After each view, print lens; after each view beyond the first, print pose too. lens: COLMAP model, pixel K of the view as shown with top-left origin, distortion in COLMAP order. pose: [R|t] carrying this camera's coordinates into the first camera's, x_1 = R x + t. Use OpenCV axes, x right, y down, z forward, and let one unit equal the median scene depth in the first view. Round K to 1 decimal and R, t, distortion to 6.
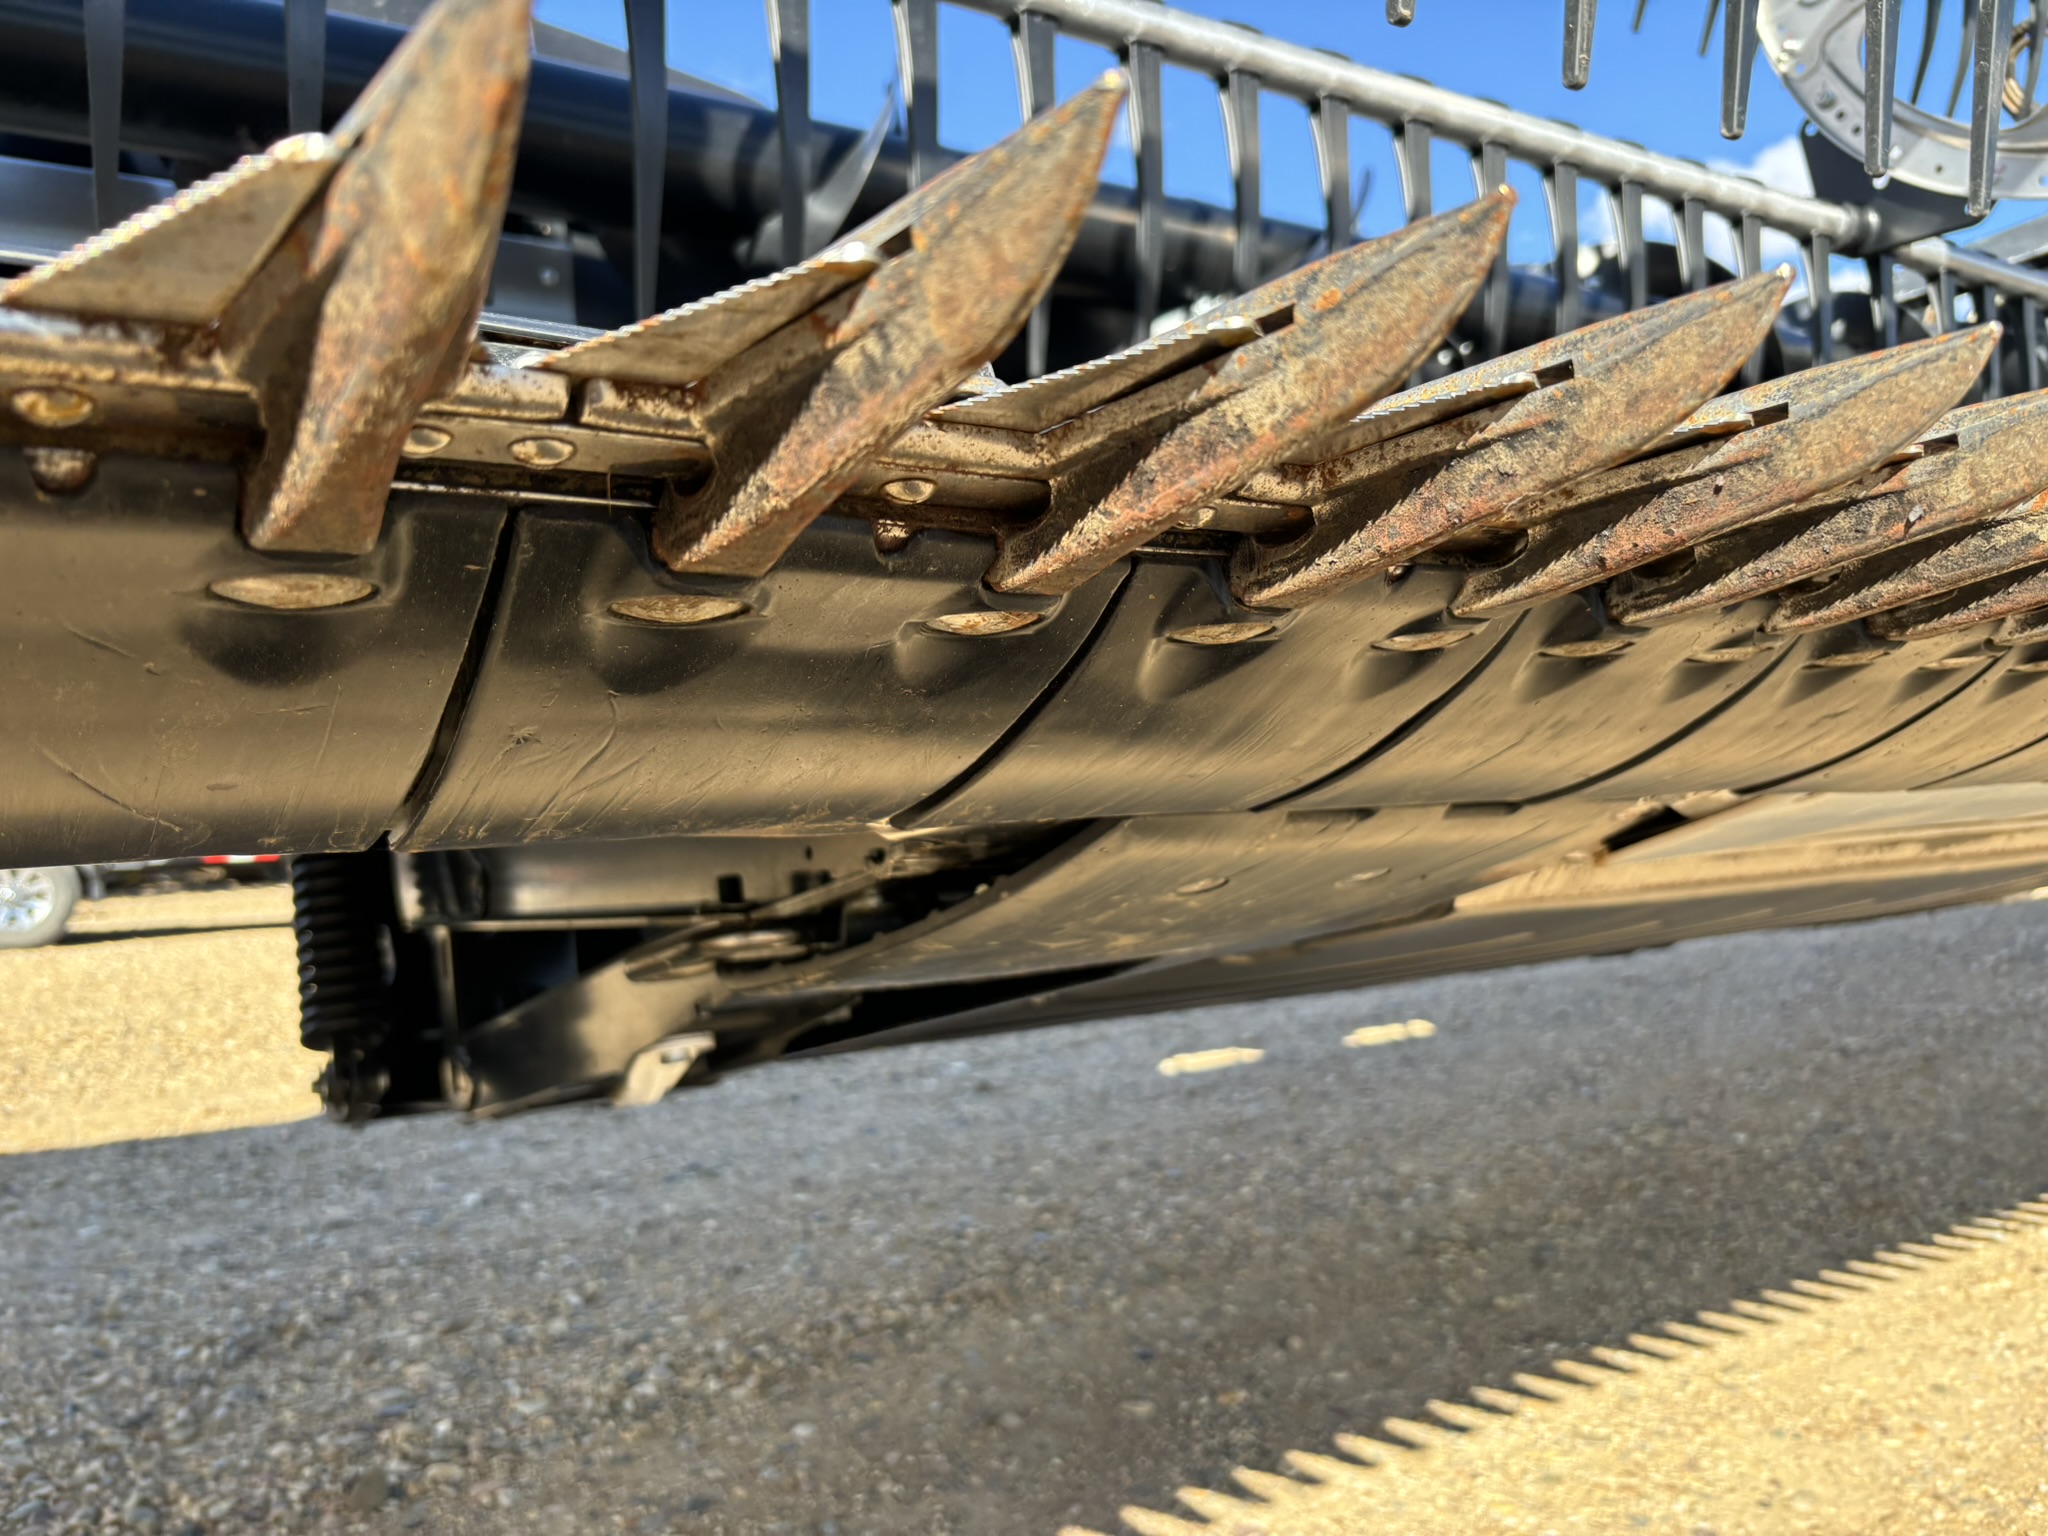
lens RADIAL K [[1570.4, 0, 1017.5], [0, 1570.4, 758.7], [0, 0, 1]] dist [0.014996, -0.003731]
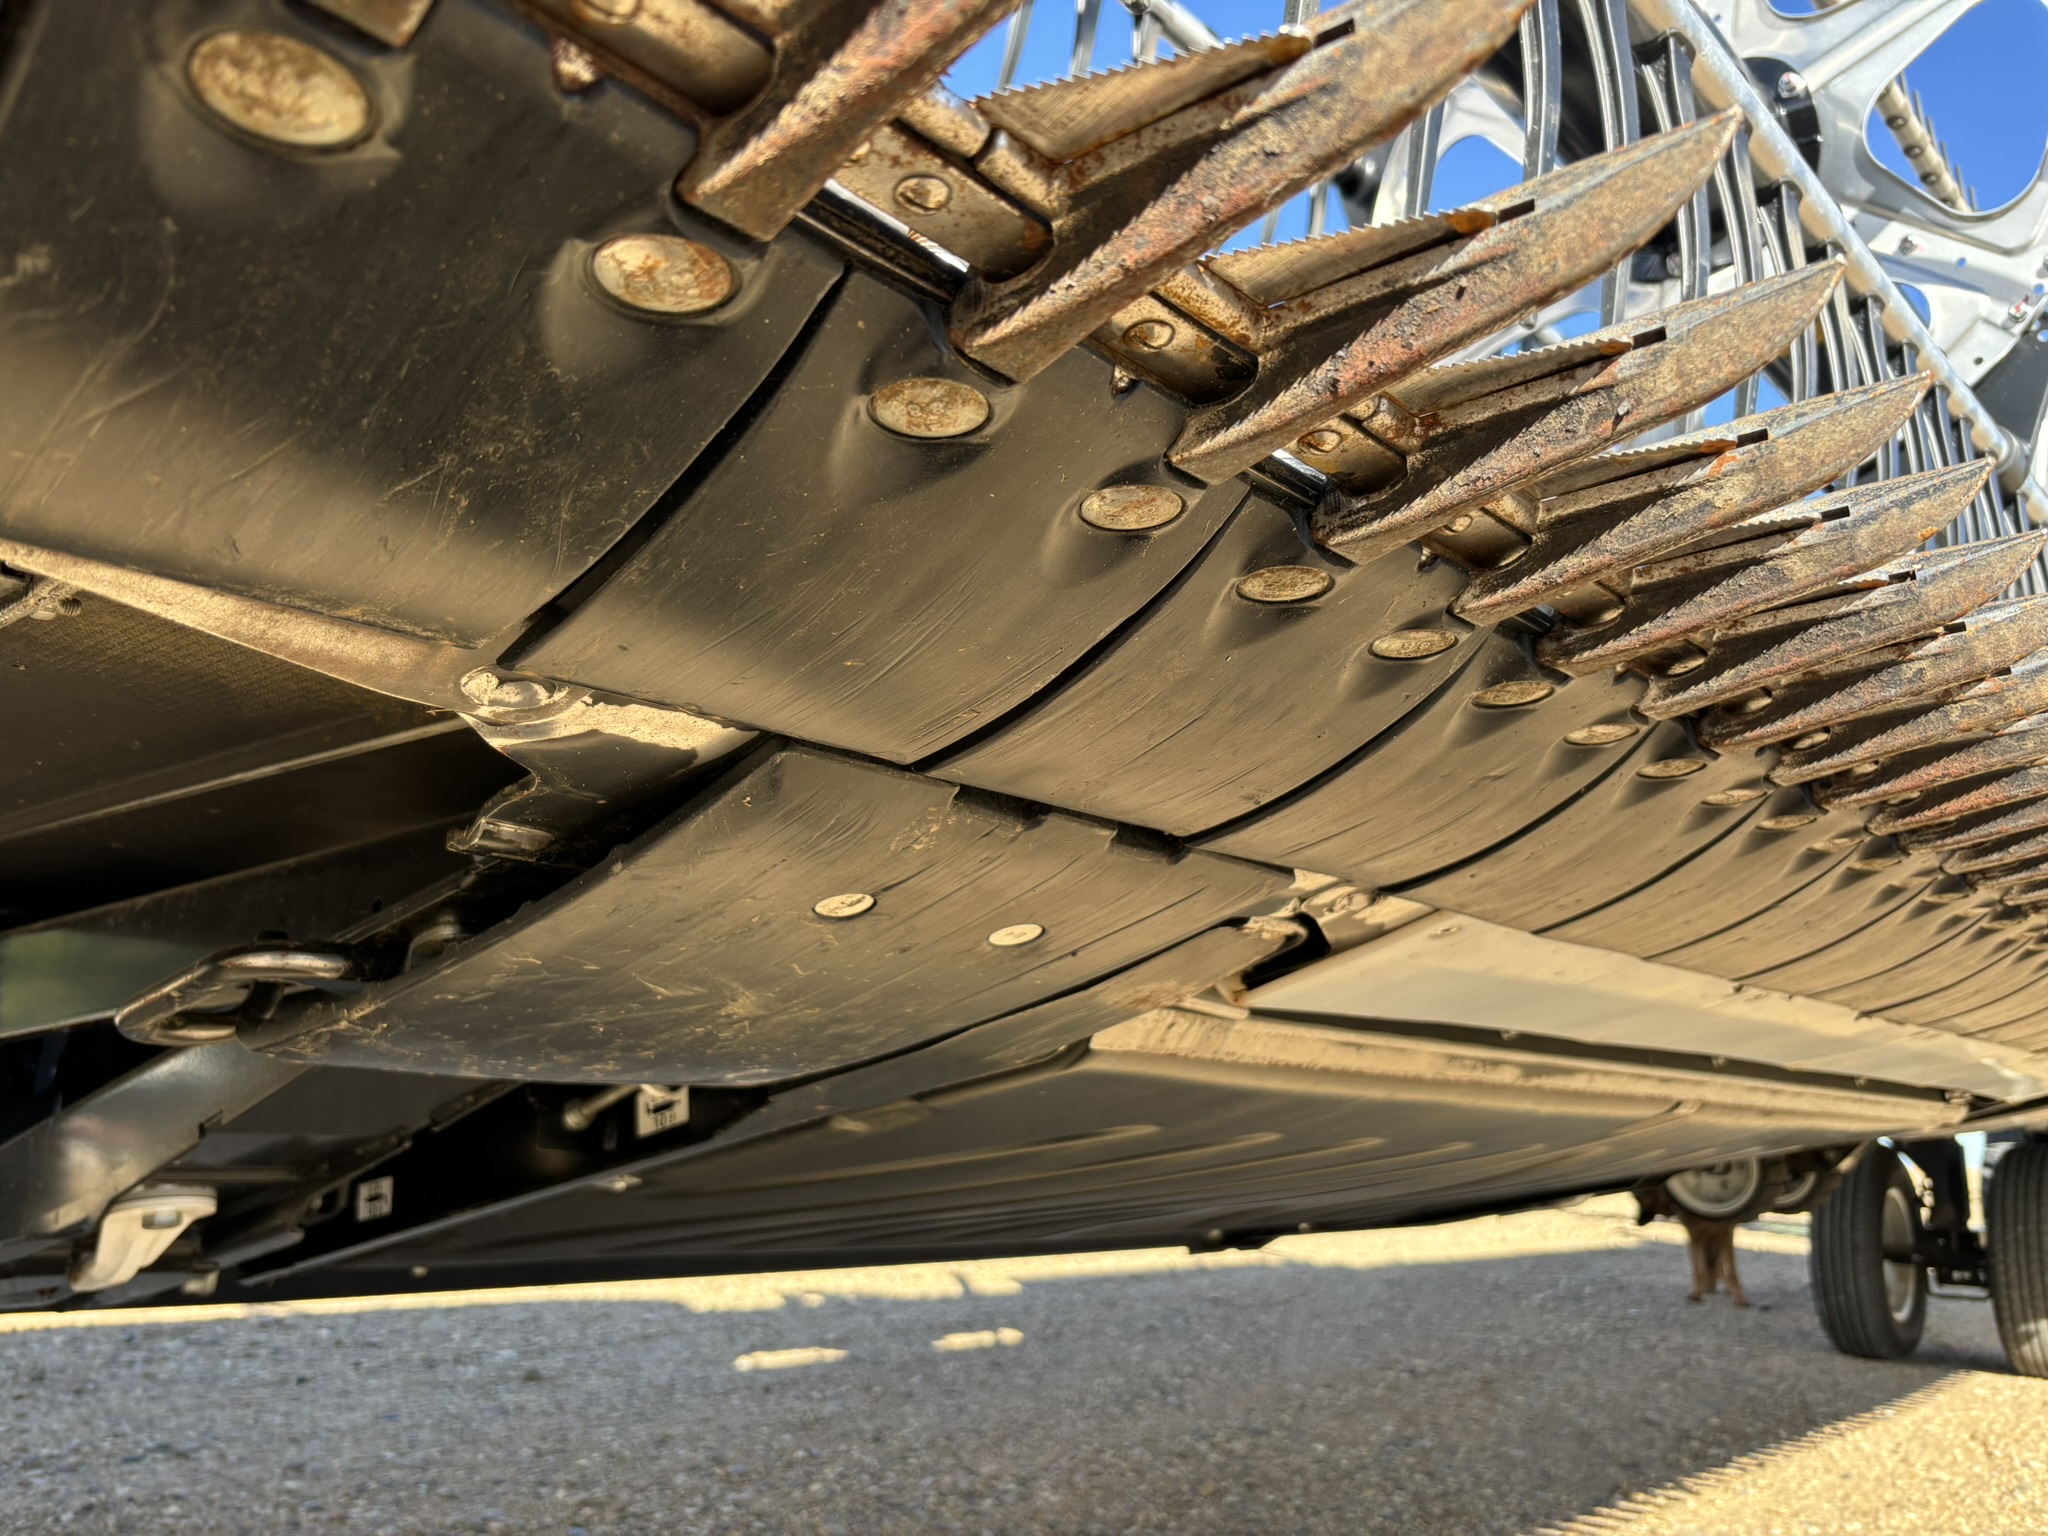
lens RADIAL K [[1574.1, 0, 1004.2], [0, 1574.1, 764.8], [0, 0, 1]] dist [-0.000733, -0.006867]
pose [[0.968027, 0.127713, 0.215899, 0.004855], [-0.081622, 0.974219, -0.210321, 0.250490], [-0.237193, 0.185974, 0.953495, 0.156466]]
